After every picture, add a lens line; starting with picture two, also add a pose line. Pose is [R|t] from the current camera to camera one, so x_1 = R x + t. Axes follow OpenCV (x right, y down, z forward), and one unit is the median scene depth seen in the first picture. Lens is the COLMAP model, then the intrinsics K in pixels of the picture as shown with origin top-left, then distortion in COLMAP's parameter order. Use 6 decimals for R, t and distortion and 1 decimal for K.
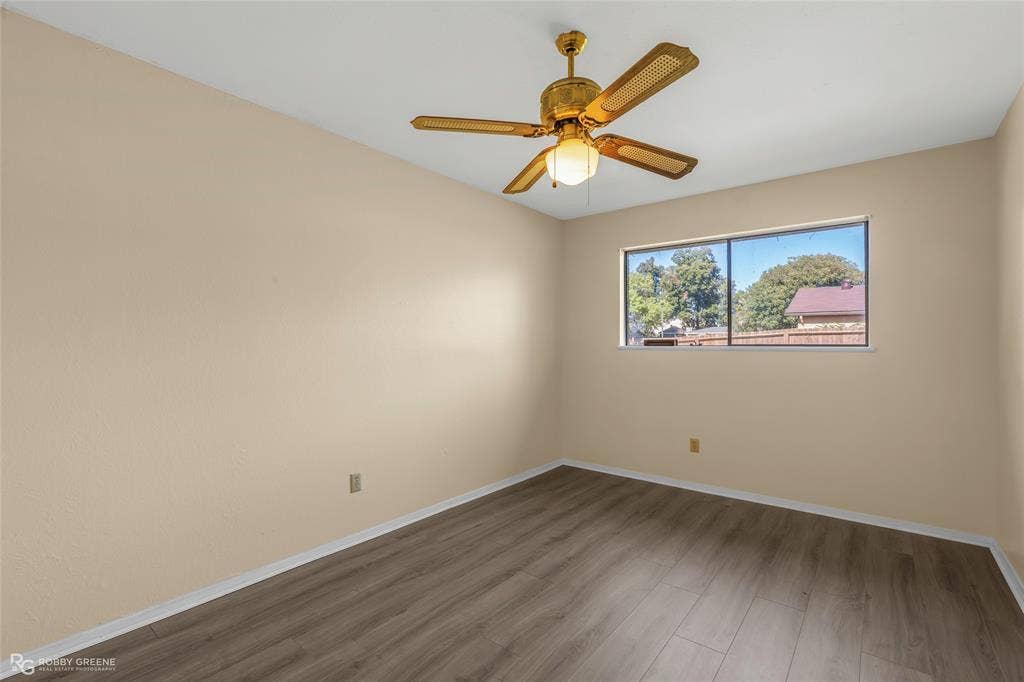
lens RADIAL K [[463.4, 0, 509.1], [0, 463.4, 341.7], [0, 0, 1]] dist [-0.001691, 0.001212]
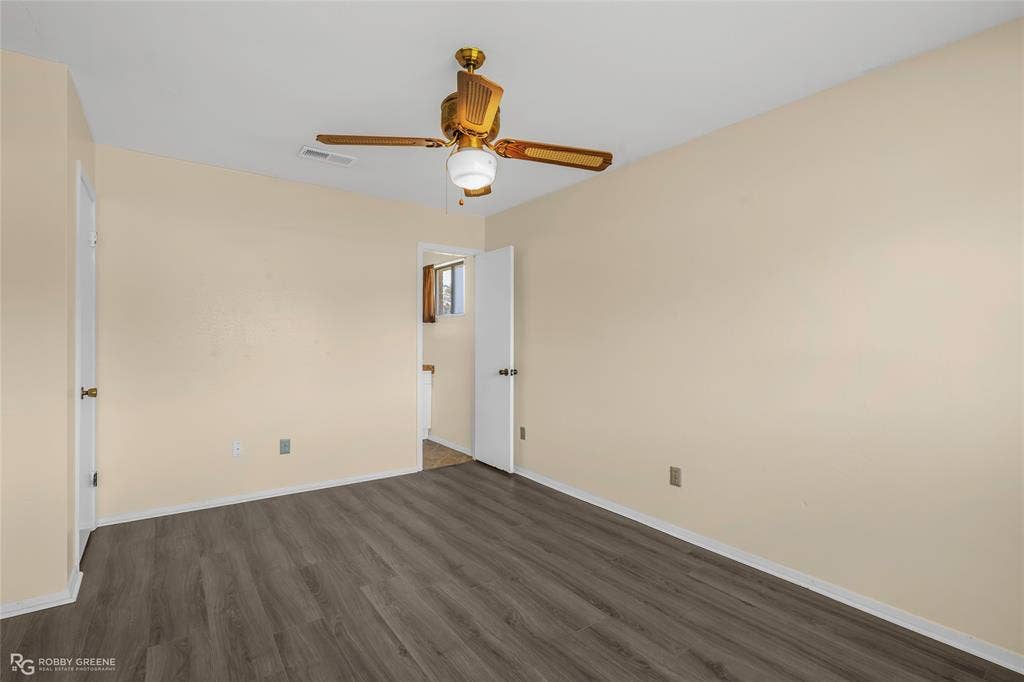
lens RADIAL K [[463.4, 0, 506.3], [0, 463.4, 340.1], [0, 0, 1]] dist [-0.001691, 0.001212]
pose [[-0.258696, -0.000523, -0.965959, 0.837556], [-0.007390, 0.999972, 0.001438, 0.003001], [0.965930, 0.007511, -0.258693, 0.991262]]
